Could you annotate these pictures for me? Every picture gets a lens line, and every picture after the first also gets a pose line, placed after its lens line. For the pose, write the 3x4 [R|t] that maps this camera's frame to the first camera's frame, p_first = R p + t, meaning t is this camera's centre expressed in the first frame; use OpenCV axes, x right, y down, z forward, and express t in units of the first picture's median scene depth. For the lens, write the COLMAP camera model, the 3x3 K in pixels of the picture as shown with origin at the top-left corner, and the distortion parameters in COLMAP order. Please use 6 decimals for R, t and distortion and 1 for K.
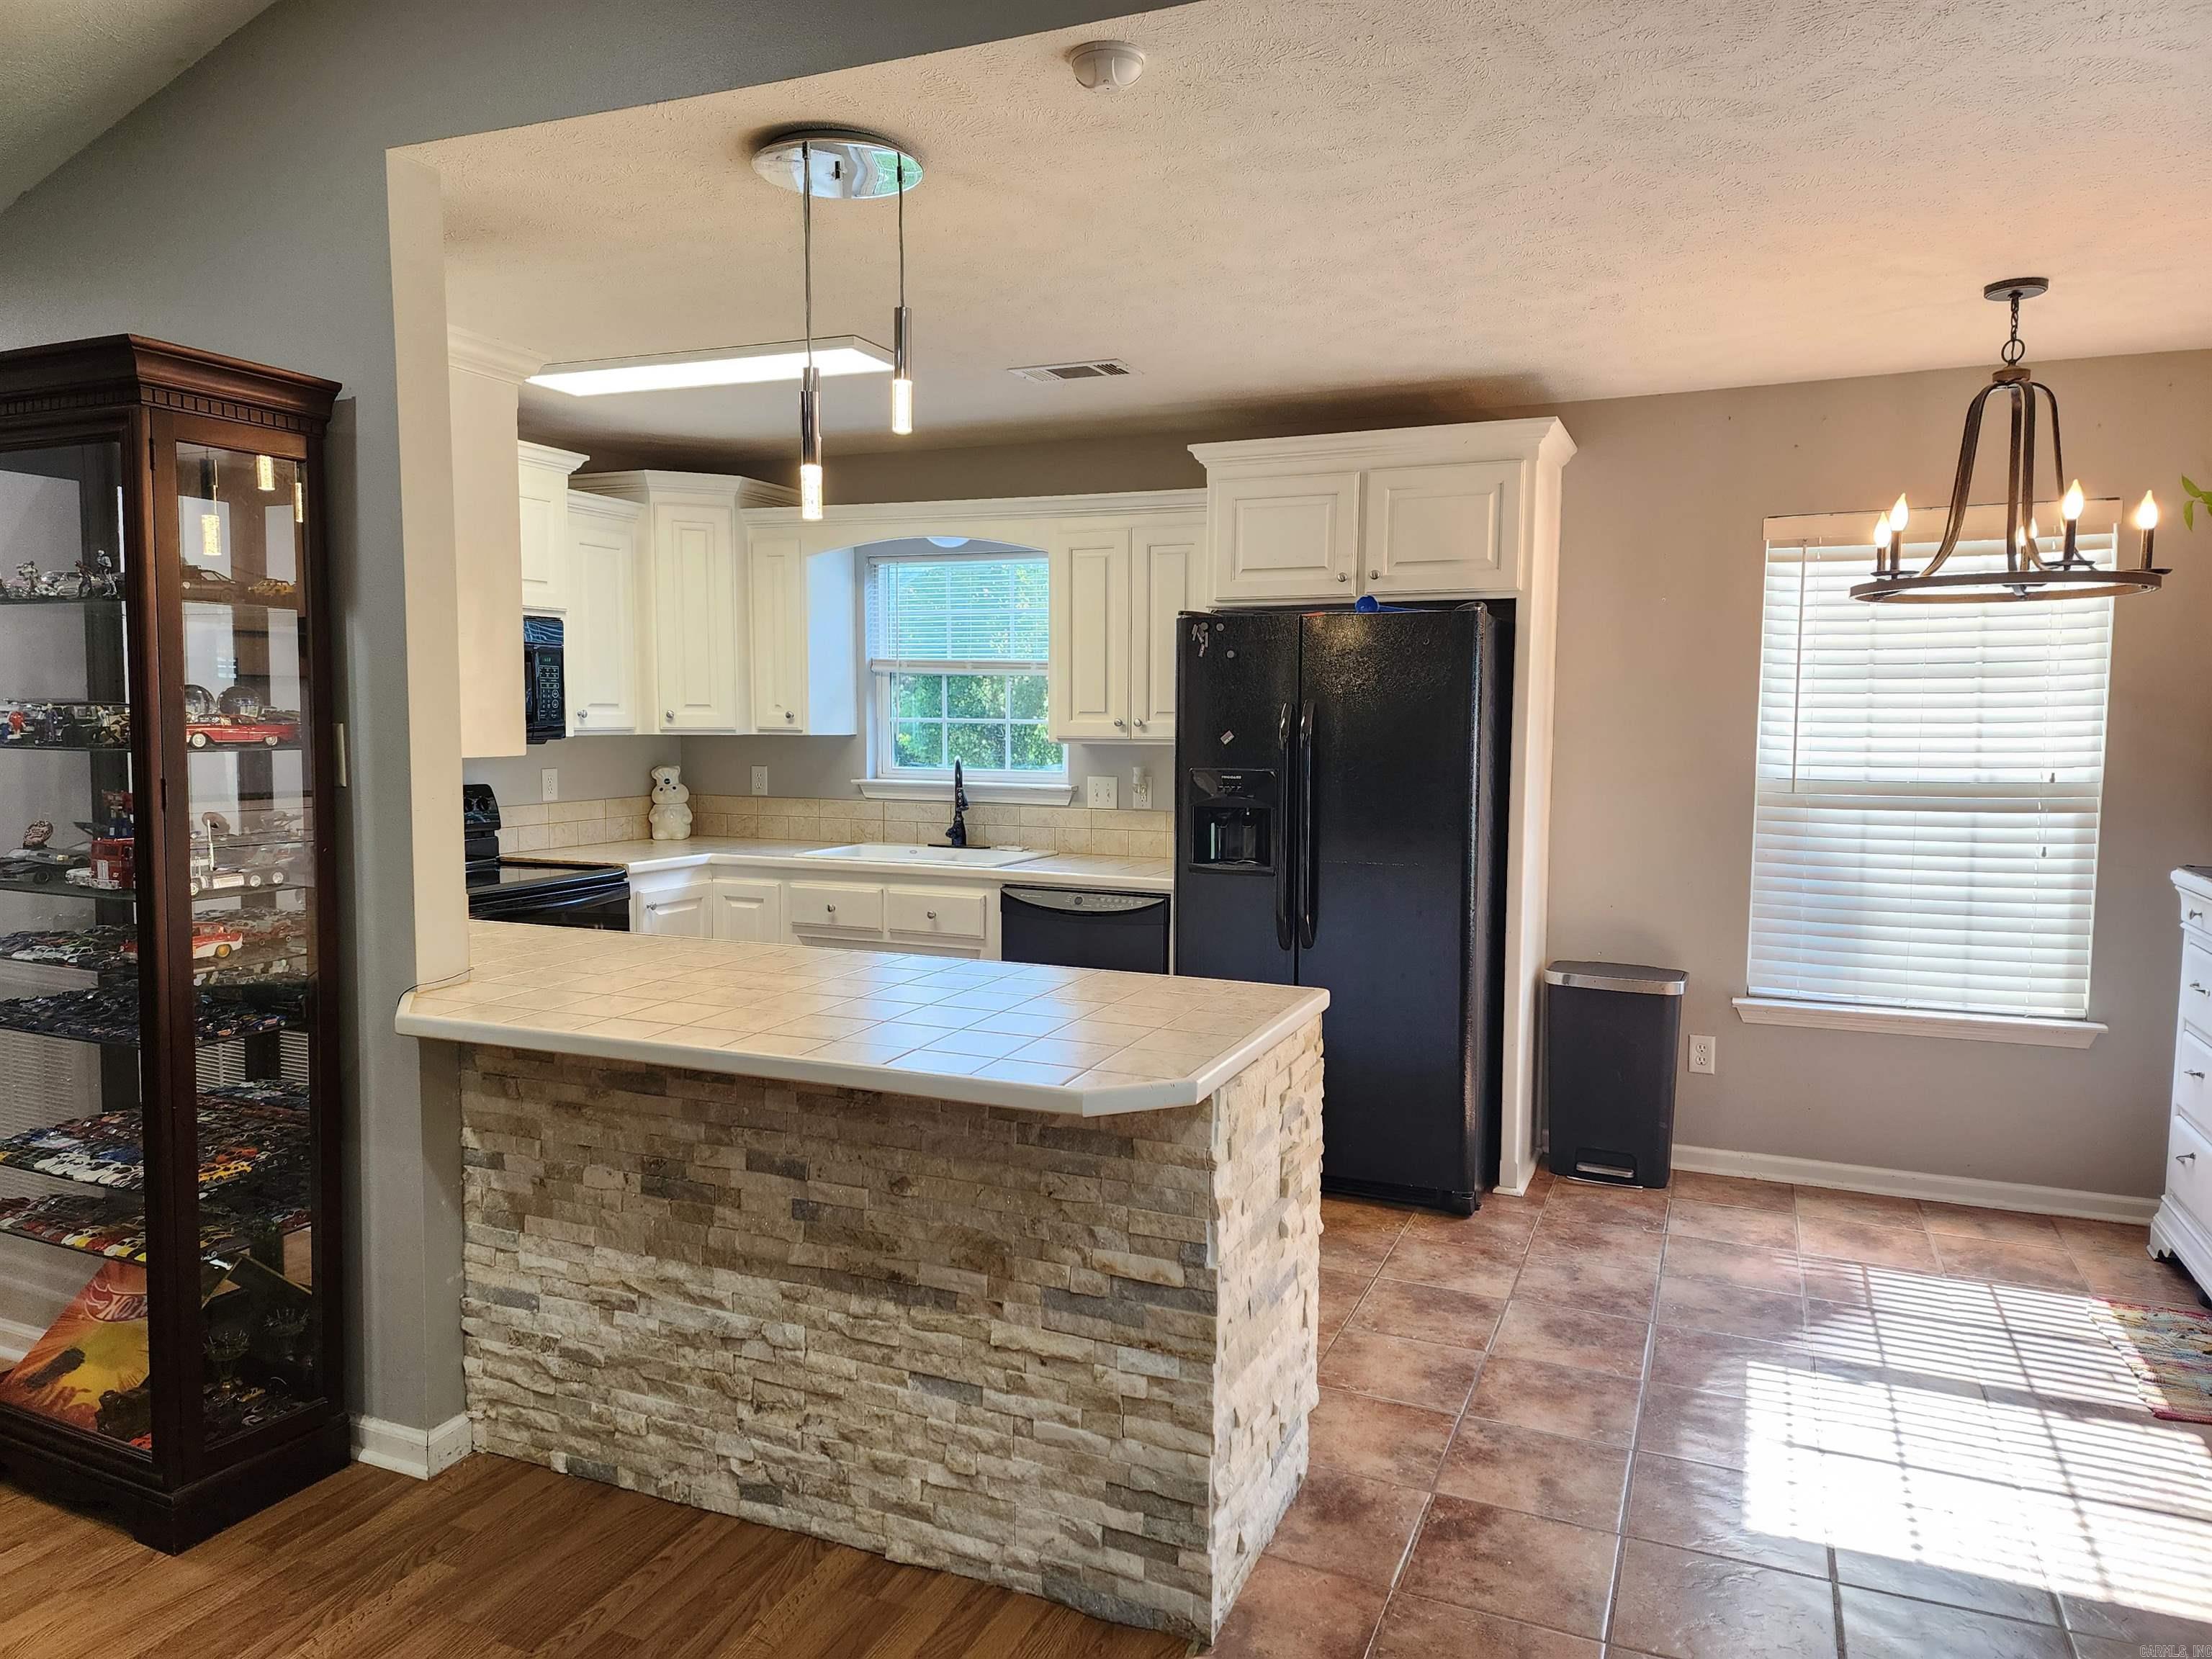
lens RADIAL K [[1464.2, 0, 1091.2], [0, 1464.2, 827.9], [0, 0, 1]] dist [0.080863, -0.073065]
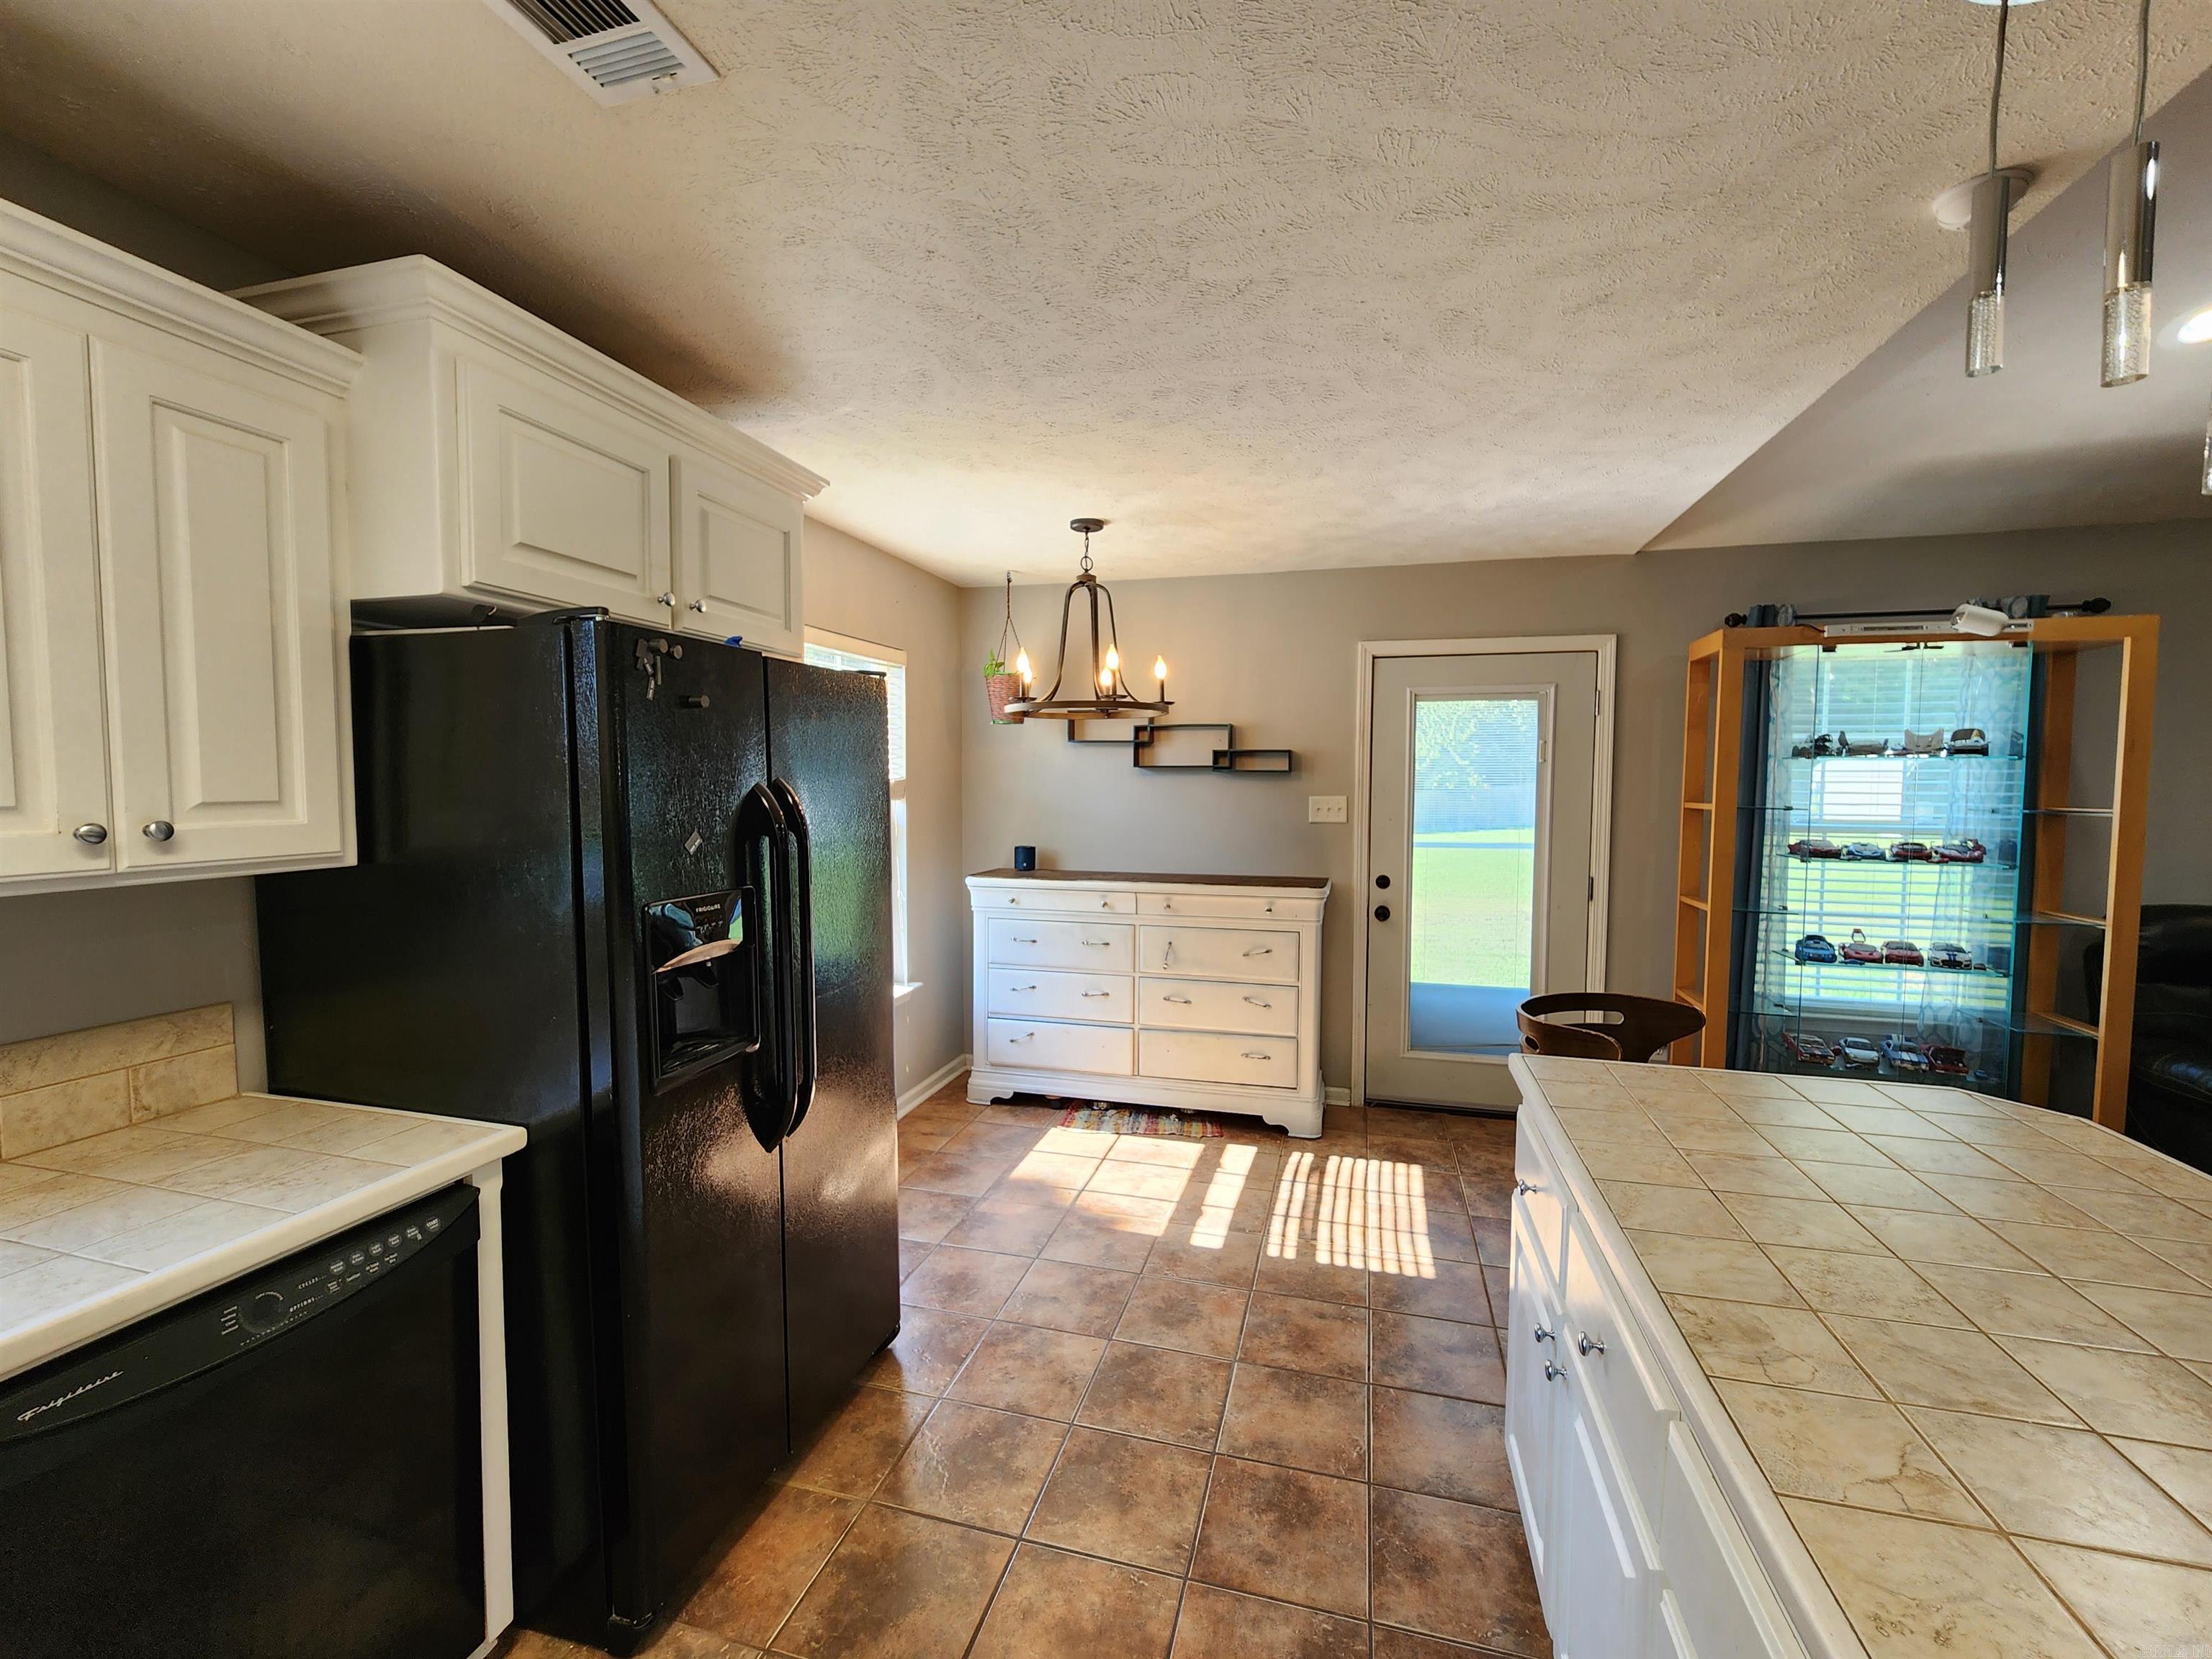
lens RADIAL K [[911.9, 0, 1107.3], [0, 911.9, 829.0], [0, 0, 1]] dist [-0.001209, 0.000732]
pose [[-0.139646, -0.059760, 0.988397, -0.342897], [0.076610, 0.994533, 0.070955, -0.094984], [-0.987233, 0.085630, -0.134304, 1.045056]]
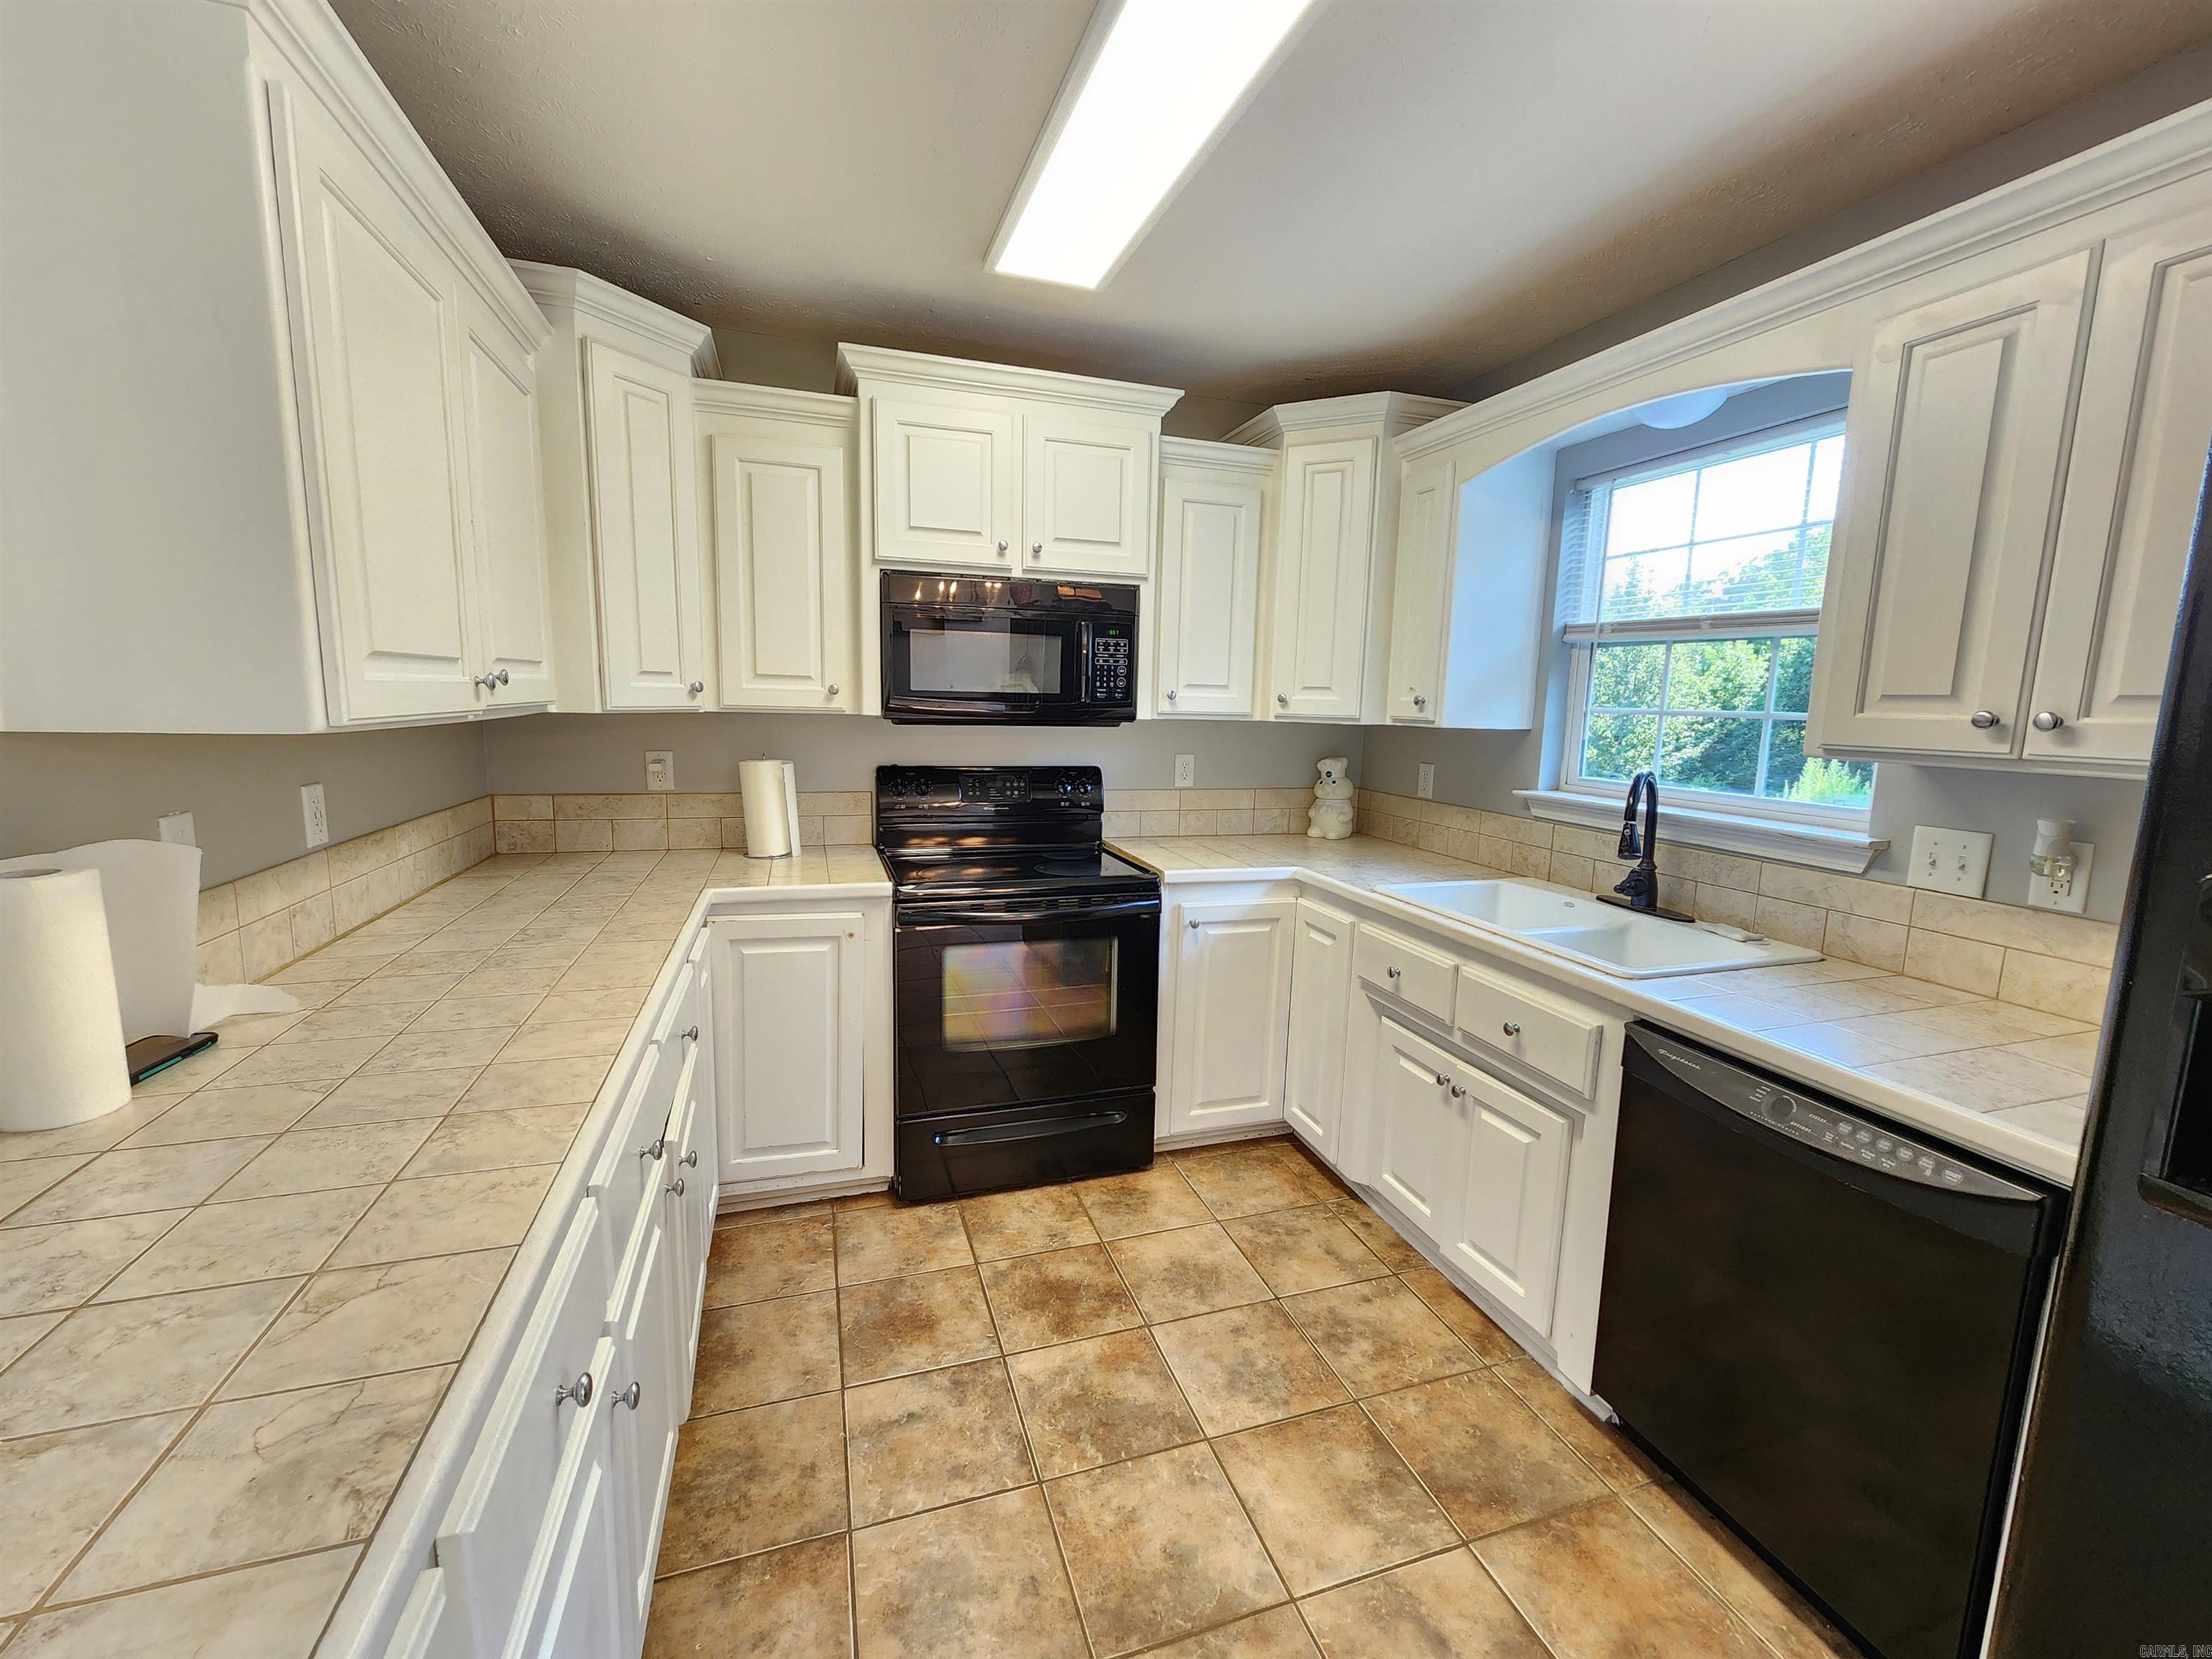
lens RADIAL K [[911.9, 0, 1113.4], [0, 911.9, 827.2], [0, 0, 1]] dist [-0.001209, 0.000732]
pose [[0.670697, 0.115009, -0.732761, 0.065066], [-0.080411, 0.993357, 0.082311, -0.056591], [0.737360, 0.003716, 0.675490, 0.846242]]
